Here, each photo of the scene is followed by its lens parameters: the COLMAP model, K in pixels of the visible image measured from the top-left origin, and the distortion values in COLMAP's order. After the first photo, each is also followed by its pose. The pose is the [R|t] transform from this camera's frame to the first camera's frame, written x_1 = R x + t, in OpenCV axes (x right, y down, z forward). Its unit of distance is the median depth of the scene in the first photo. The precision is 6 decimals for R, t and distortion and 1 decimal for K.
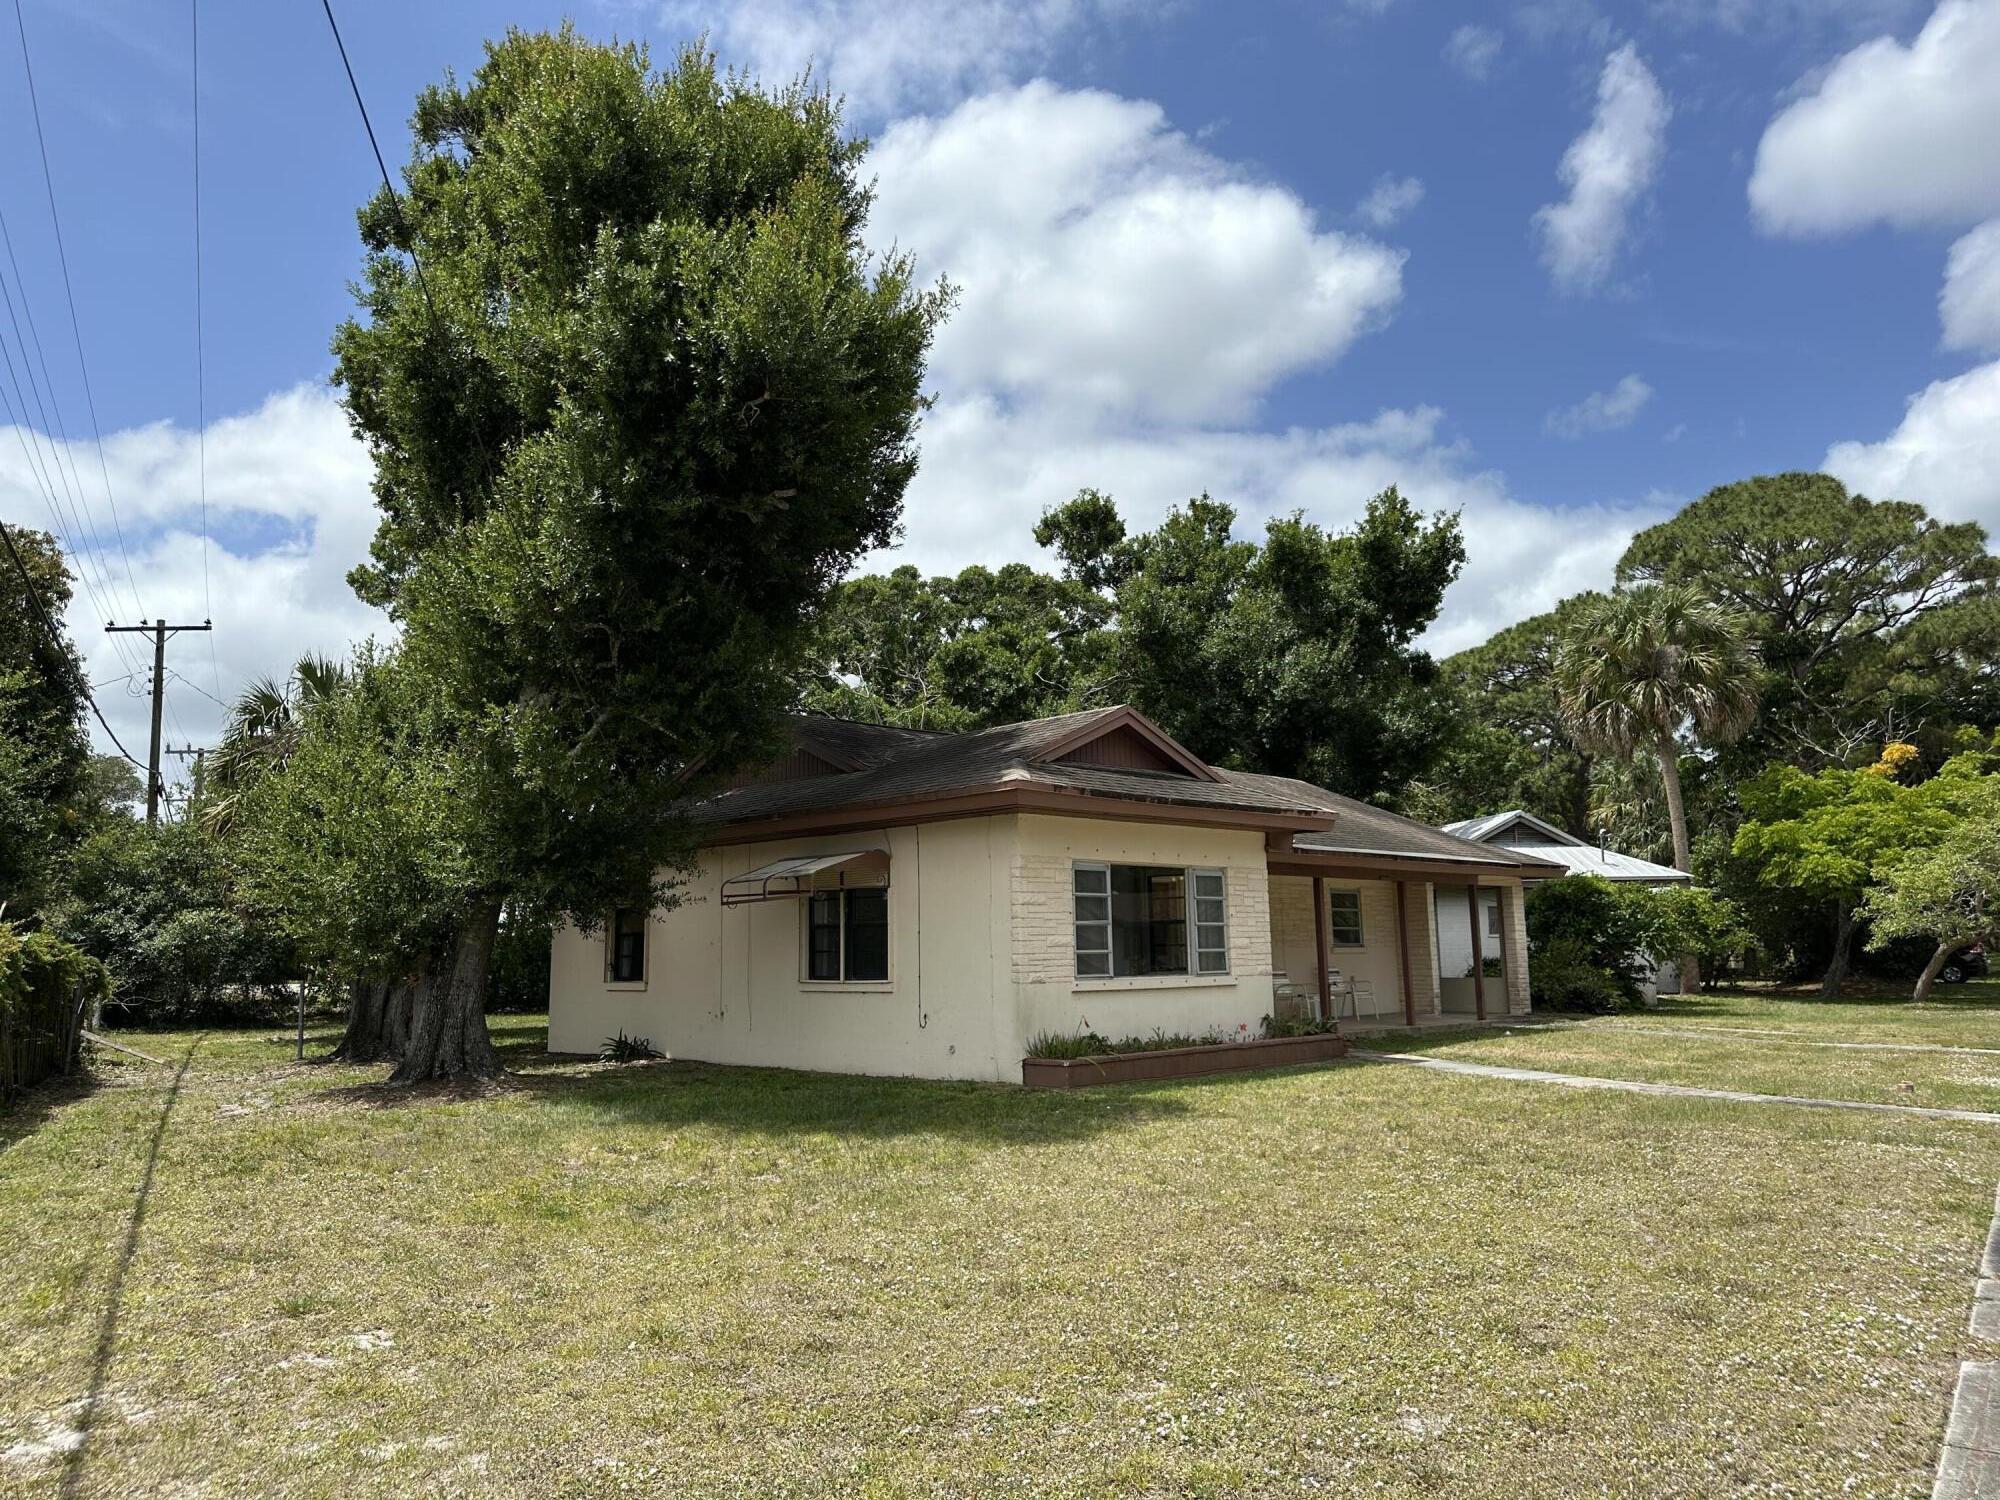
lens RADIAL K [[1401.0, 0, 988.7], [0, 1401.0, 756.8], [0, 0, 1]] dist [0.097583, -0.123894]
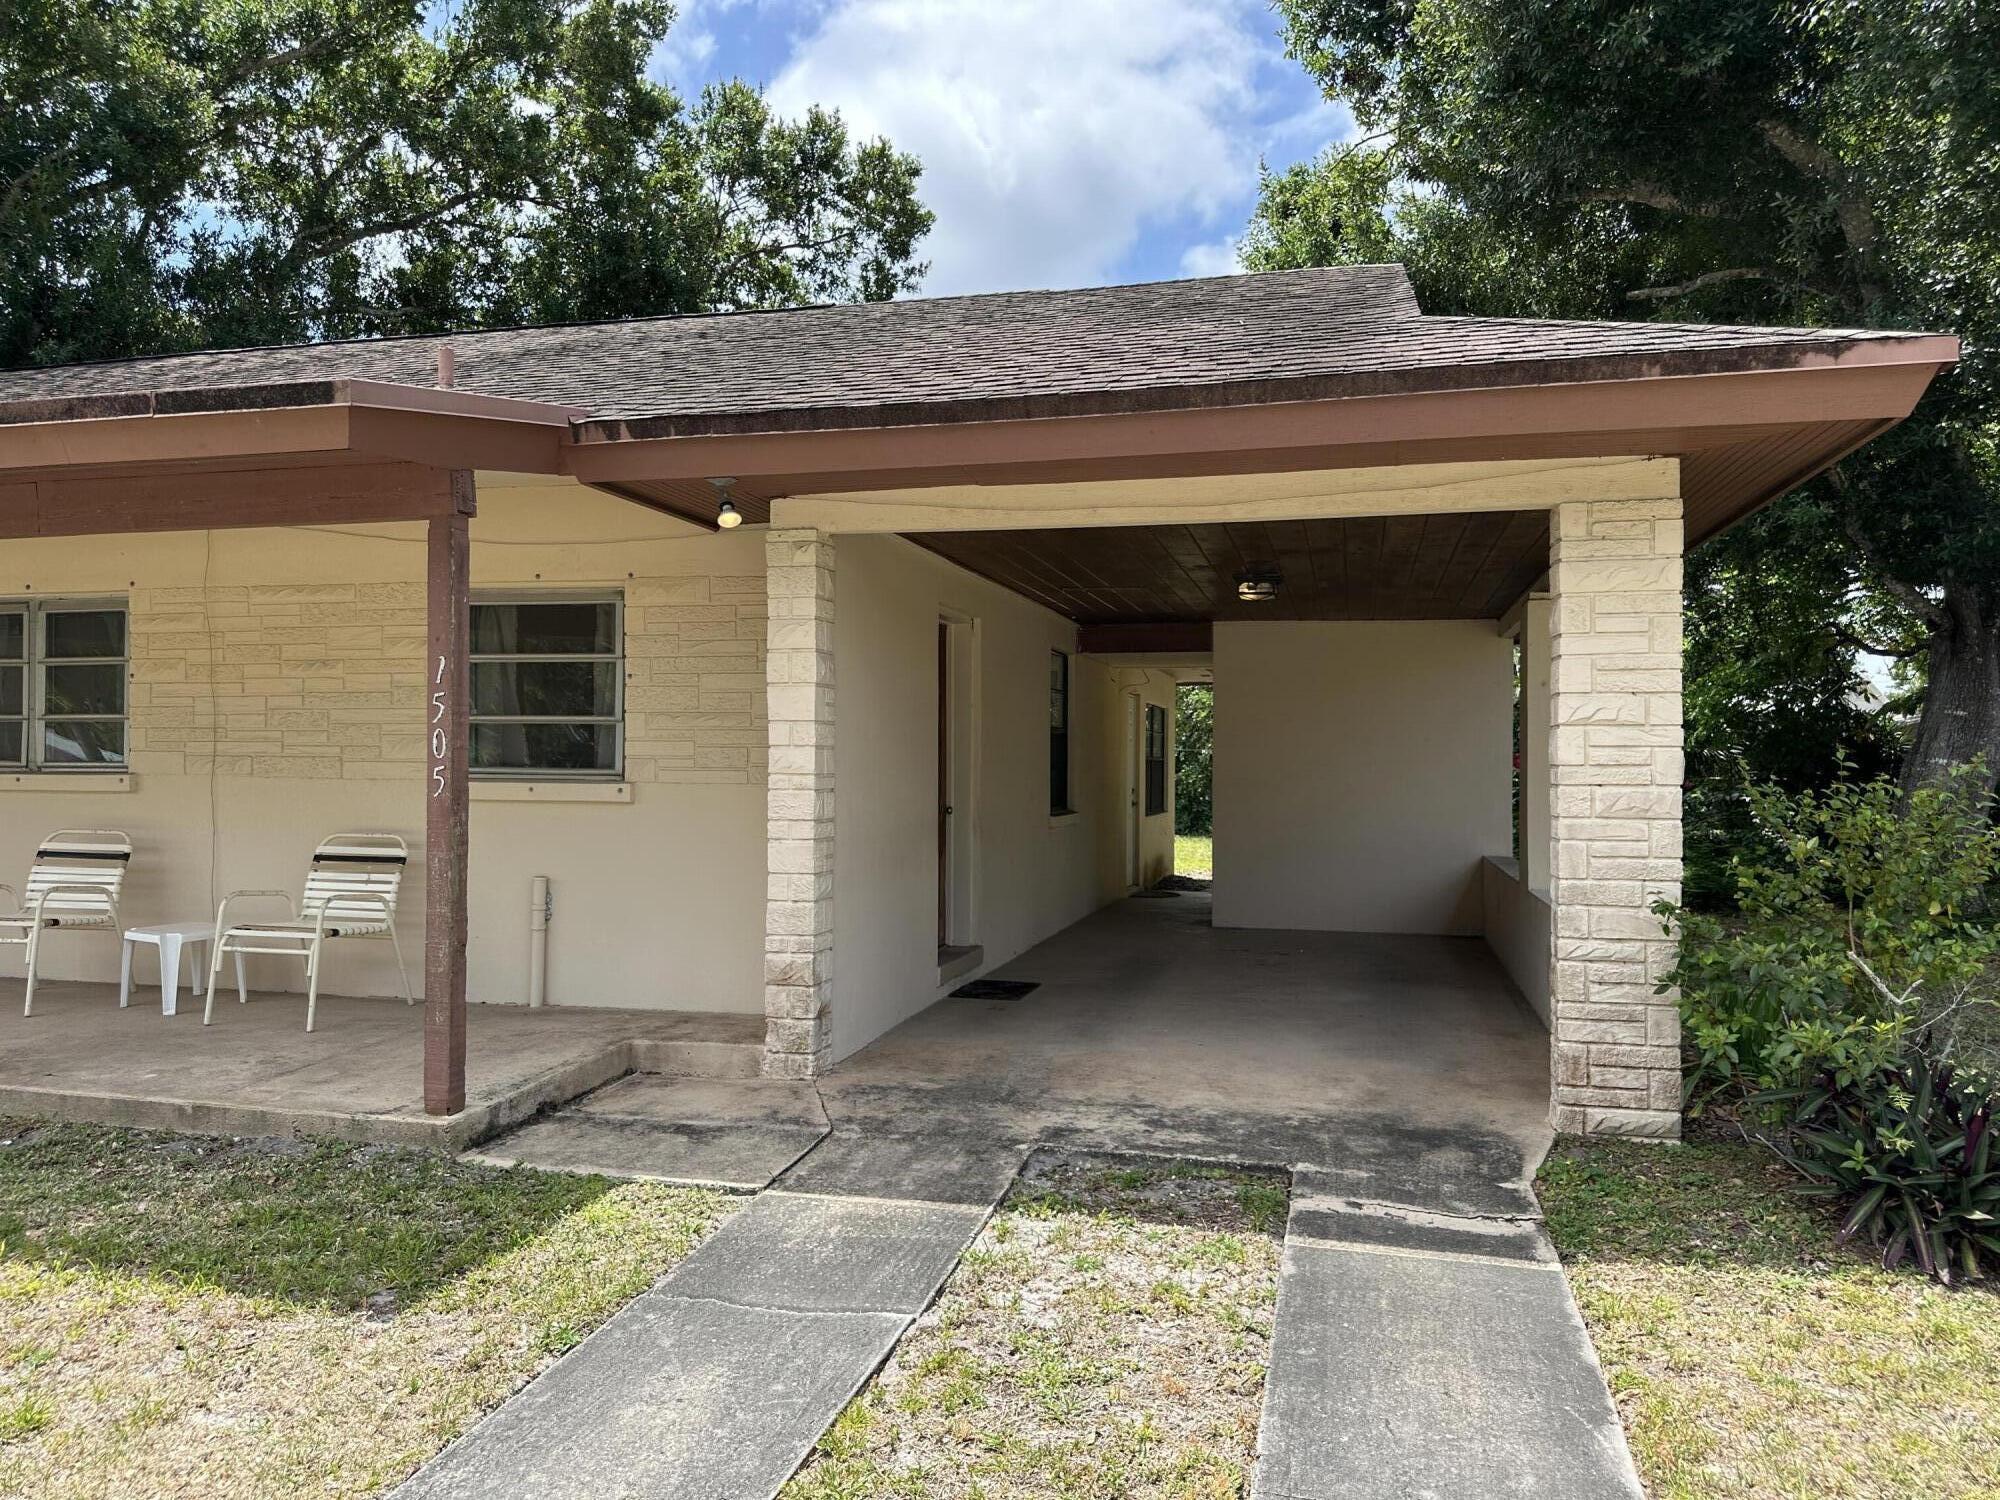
lens RADIAL K [[1401.0, 0, 988.7], [0, 1401.0, 756.8], [0, 0, 1]] dist [0.097583, -0.123894]
pose [[0.523639, 0.018916, -0.851730, 0.780384], [0.101234, 0.991288, 0.084254, 0.157429], [0.845904, -0.130343, 0.517162, 1.274370]]
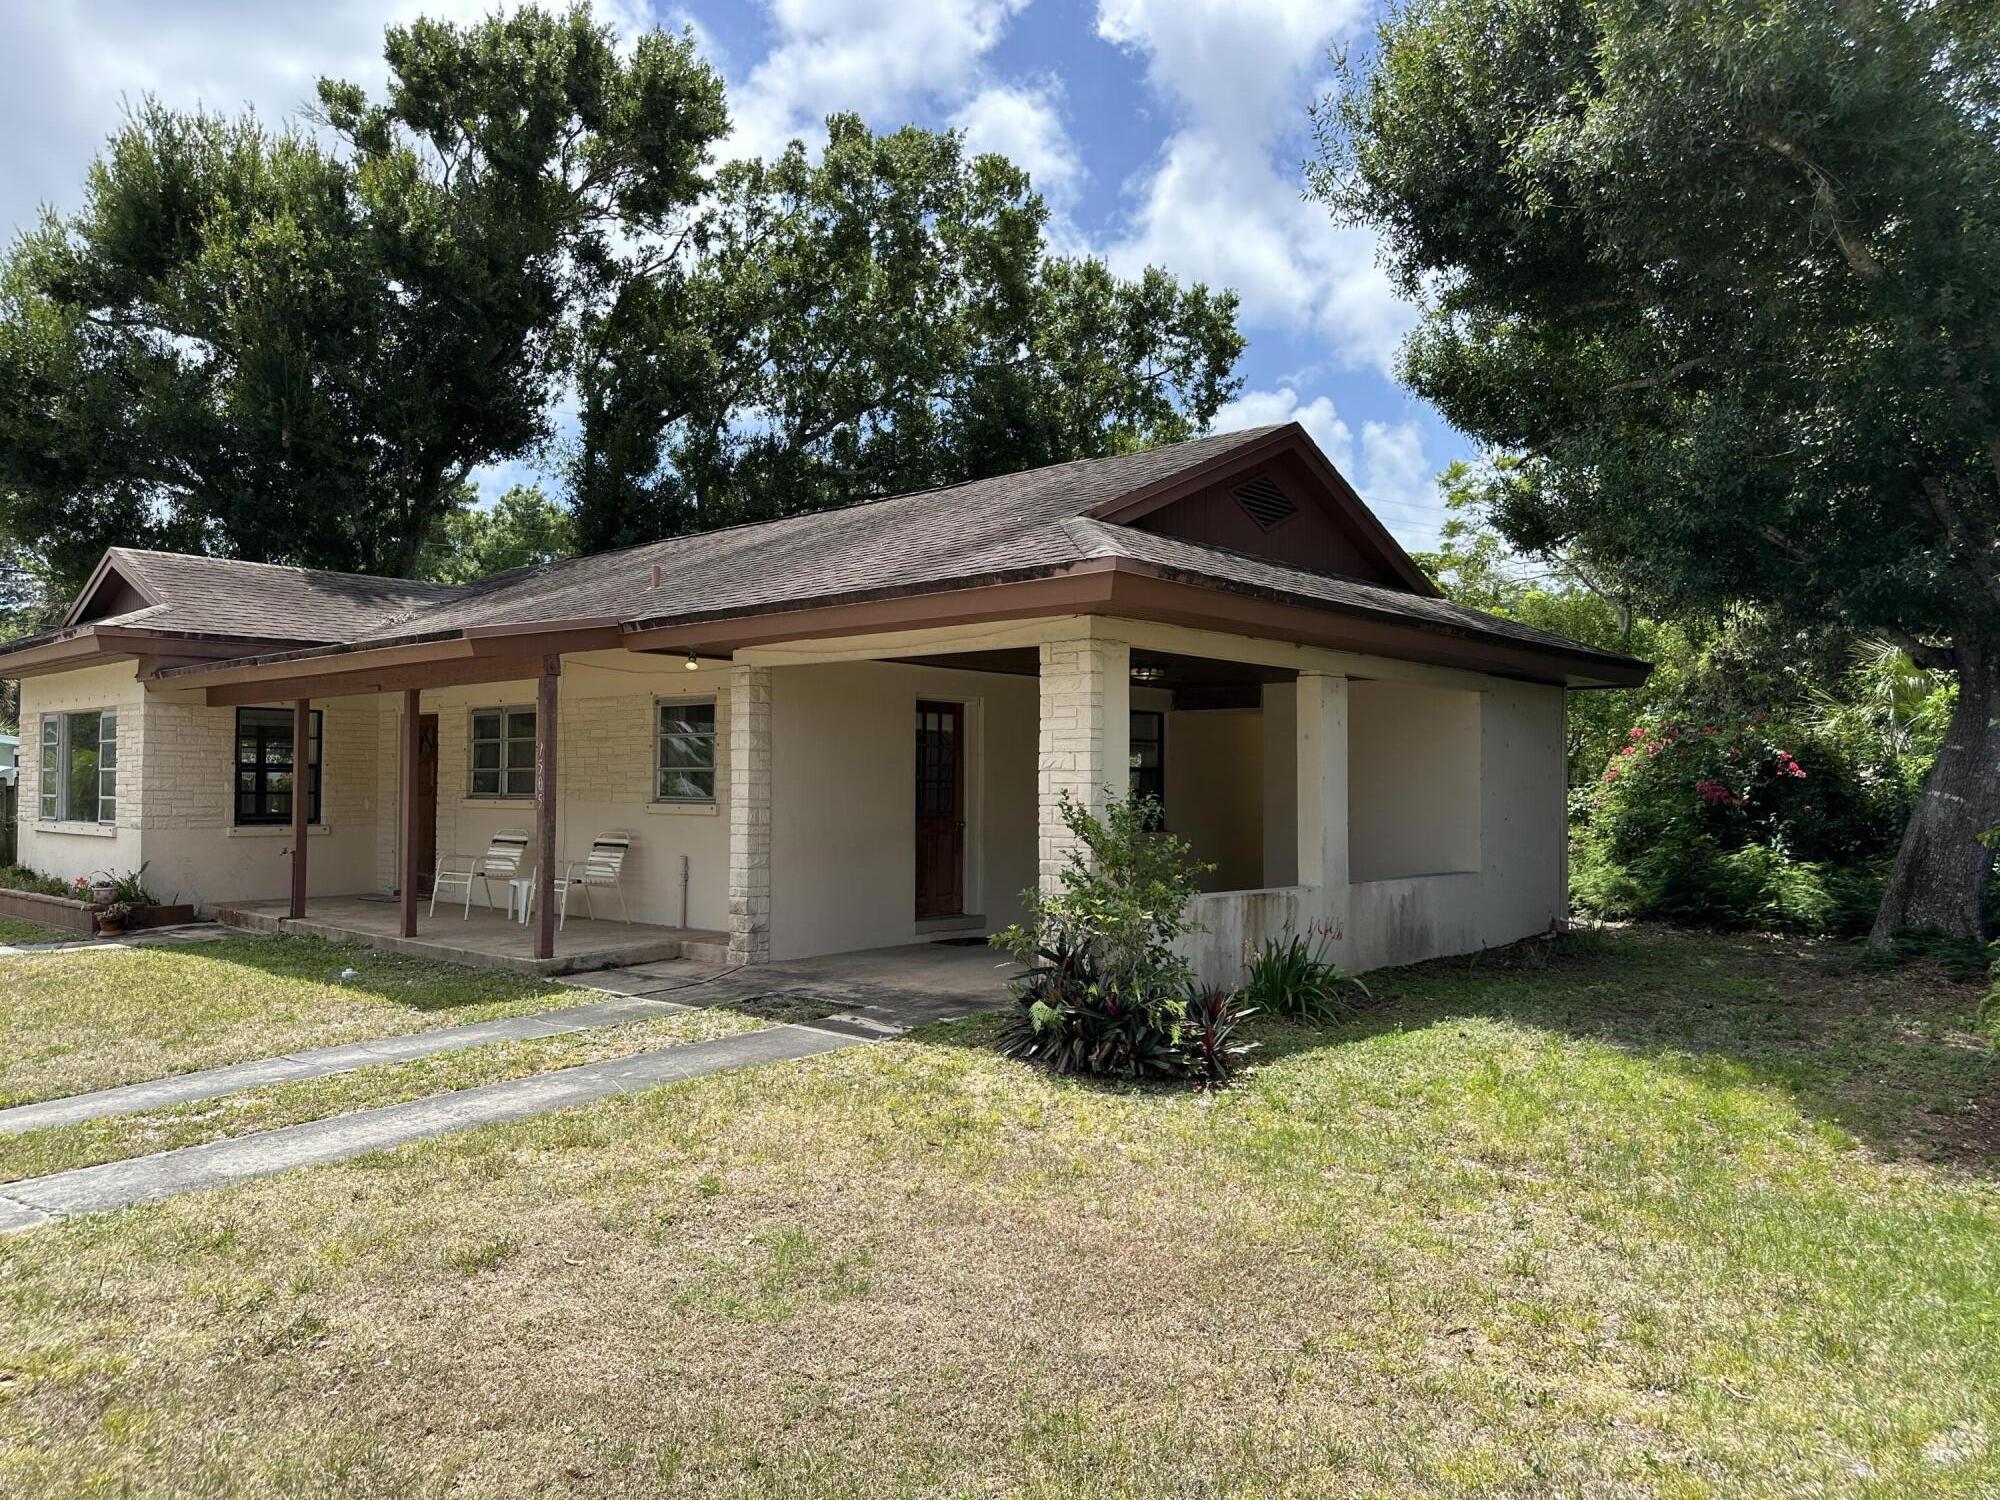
lens RADIAL K [[1401.0, 0, 988.7], [0, 1401.0, 756.8], [0, 0, 1]] dist [0.097583, -0.123894]
pose [[0.075043, -0.006685, -0.997158, 1.107328], [0.128503, 0.991705, 0.003022, 0.180054], [0.988866, -0.128364, 0.075280, 1.481133]]
